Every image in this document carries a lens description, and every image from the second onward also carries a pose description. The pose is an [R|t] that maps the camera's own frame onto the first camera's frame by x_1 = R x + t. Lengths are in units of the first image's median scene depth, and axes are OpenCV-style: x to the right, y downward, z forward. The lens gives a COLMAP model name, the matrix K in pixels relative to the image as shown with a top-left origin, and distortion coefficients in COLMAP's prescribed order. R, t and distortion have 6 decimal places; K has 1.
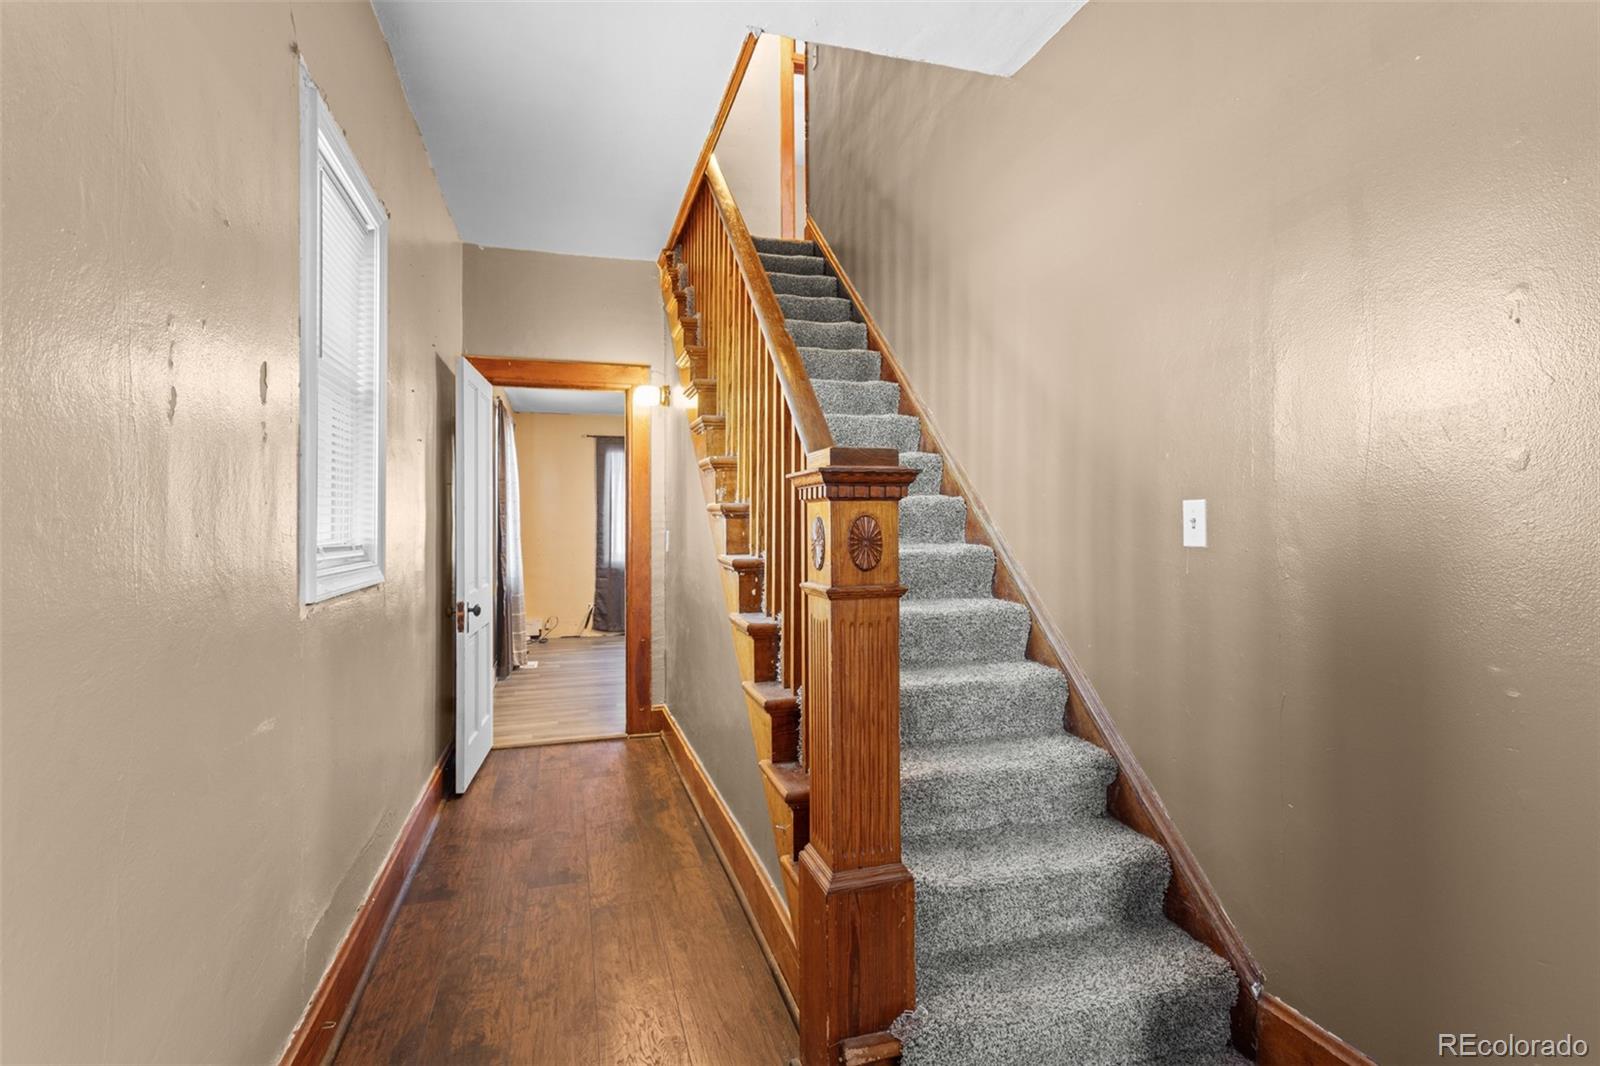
lens RADIAL K [[774.1, 0, 801.5], [0, 774.1, 525.7], [0, 0, 1]] dist [0.007231, 0.001596]
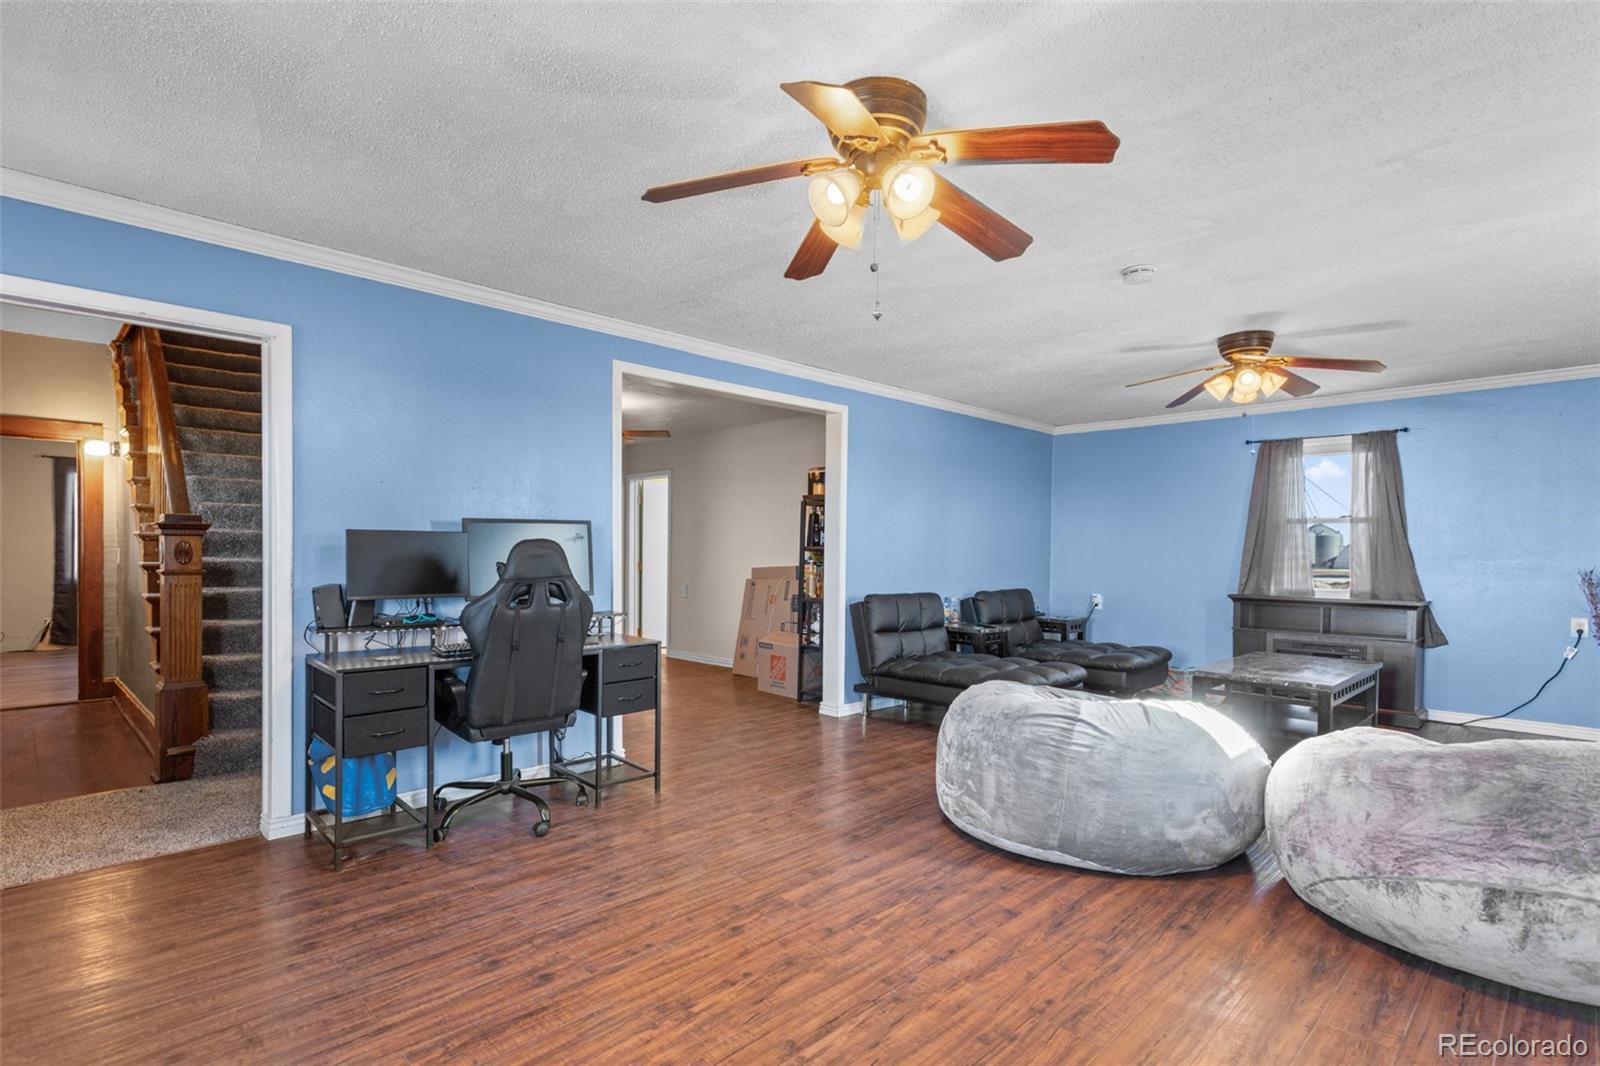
lens RADIAL K [[774.1, 0, 793.2], [0, 774.1, 561.9], [0, 0, 1]] dist [0.007231, 0.001596]
pose [[0.882207, 0.002868, 0.470853, 0.228371], [-0.010834, 0.999840, 0.014209, -0.001771], [-0.470738, -0.017637, 0.882097, -0.764546]]
